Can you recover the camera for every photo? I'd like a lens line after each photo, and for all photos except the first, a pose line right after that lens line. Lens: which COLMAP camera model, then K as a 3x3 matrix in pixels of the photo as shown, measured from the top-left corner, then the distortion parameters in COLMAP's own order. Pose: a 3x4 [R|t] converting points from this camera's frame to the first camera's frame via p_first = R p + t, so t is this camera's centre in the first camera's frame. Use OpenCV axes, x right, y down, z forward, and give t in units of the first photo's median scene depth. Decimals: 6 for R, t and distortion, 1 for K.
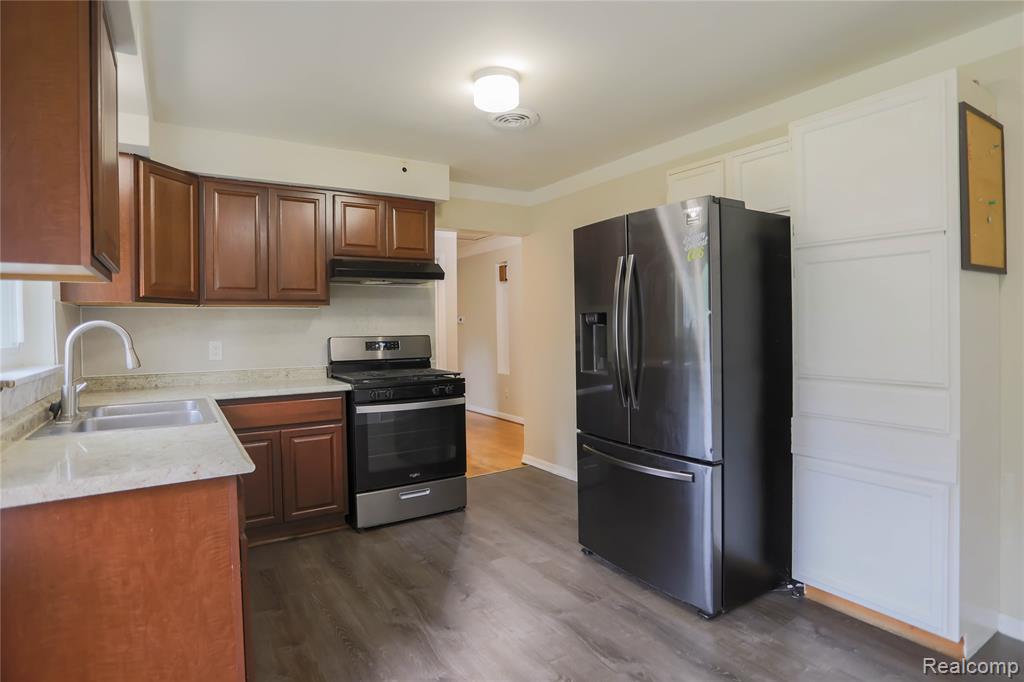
lens RADIAL K [[527.4, 0, 512.1], [0, 527.4, 328.9], [0, 0, 1]] dist [-0.080185, 0.029773]
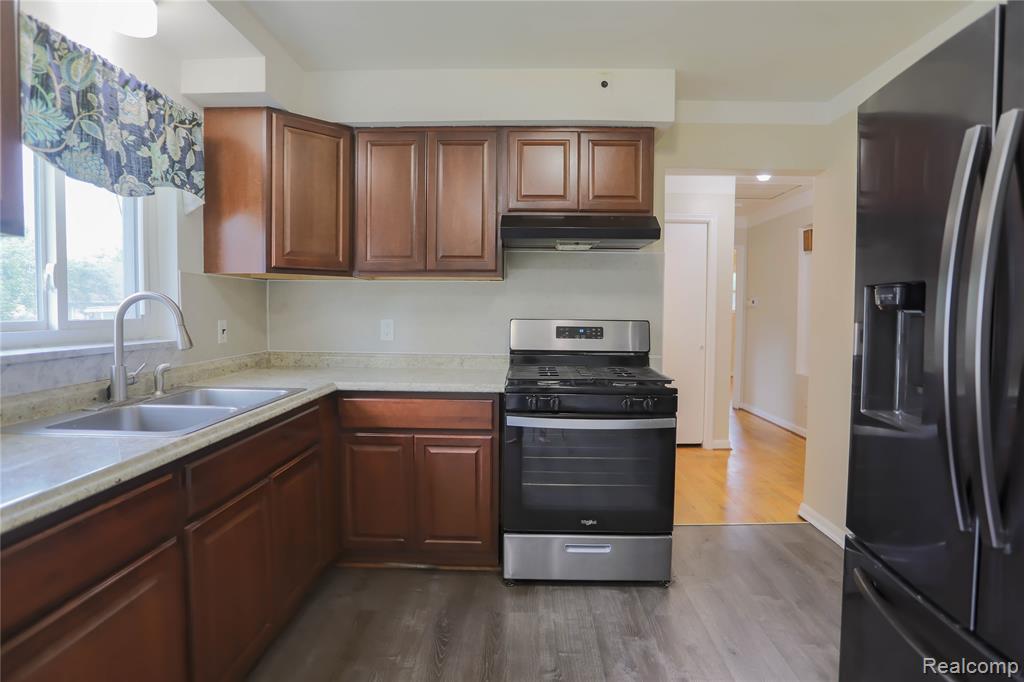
lens RADIAL K [[527.4, 0, 512.1], [0, 527.4, 328.9], [0, 0, 1]] dist [-0.080185, 0.029773]
pose [[0.830489, 0.043108, -0.555365, 0.104122], [-0.023977, 0.998843, 0.041676, -0.002248], [0.556519, -0.021295, 0.830562, 0.390153]]
